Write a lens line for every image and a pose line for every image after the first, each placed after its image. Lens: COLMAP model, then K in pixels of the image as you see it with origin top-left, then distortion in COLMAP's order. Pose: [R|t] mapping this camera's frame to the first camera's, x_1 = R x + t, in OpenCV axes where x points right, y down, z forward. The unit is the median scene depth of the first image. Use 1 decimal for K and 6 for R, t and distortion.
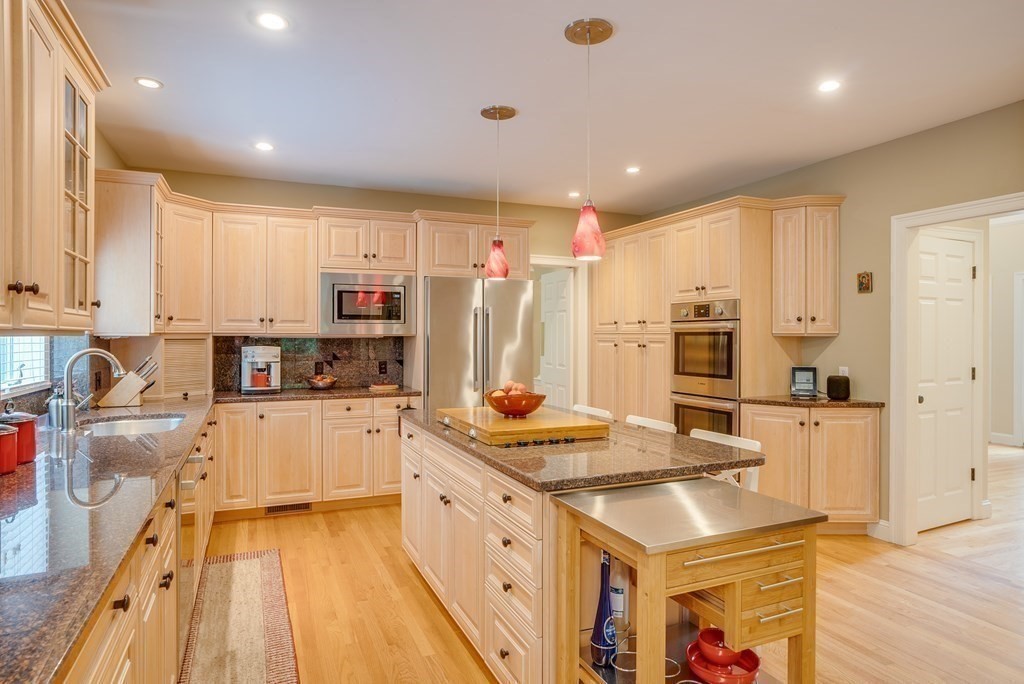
lens RADIAL K [[610.1, 0, 522.8], [0, 610.1, 338.4], [0, 0, 1]] dist [-0.038568, 0.025355]
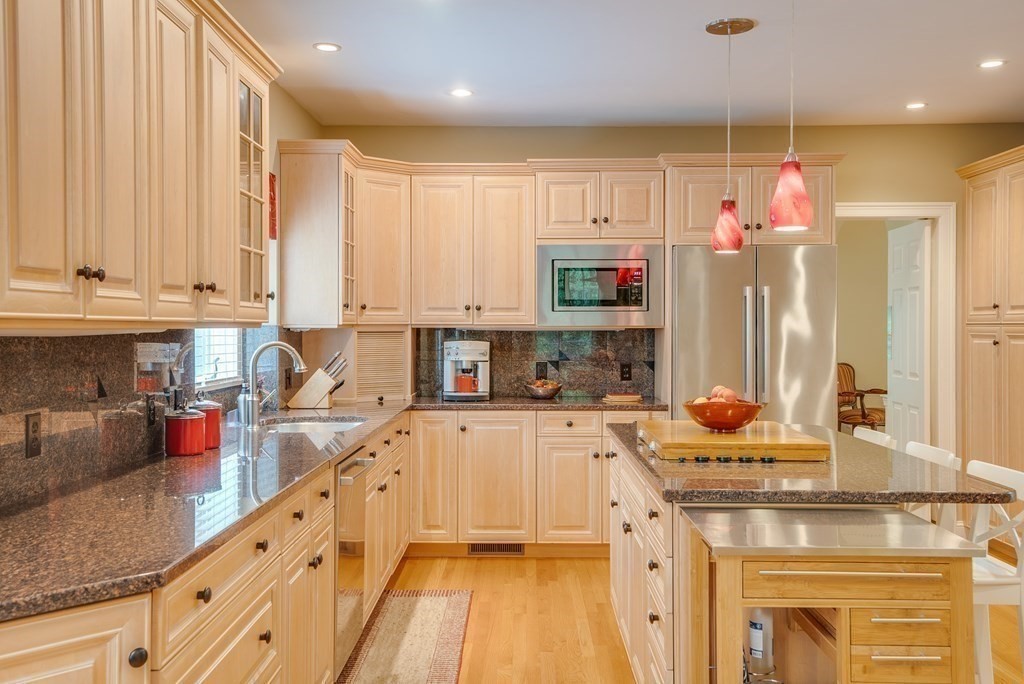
lens RADIAL K [[1020.2, 0, 515.2], [0, 1020.2, 334.4], [0, 0, 1]] dist [0.059599, 0.000000]
pose [[0.909331, 0.002579, -0.416066, 0.203270], [-0.001652, 0.999995, 0.002589, 0.000794], [0.416071, -0.001667, 0.909331, -0.208491]]
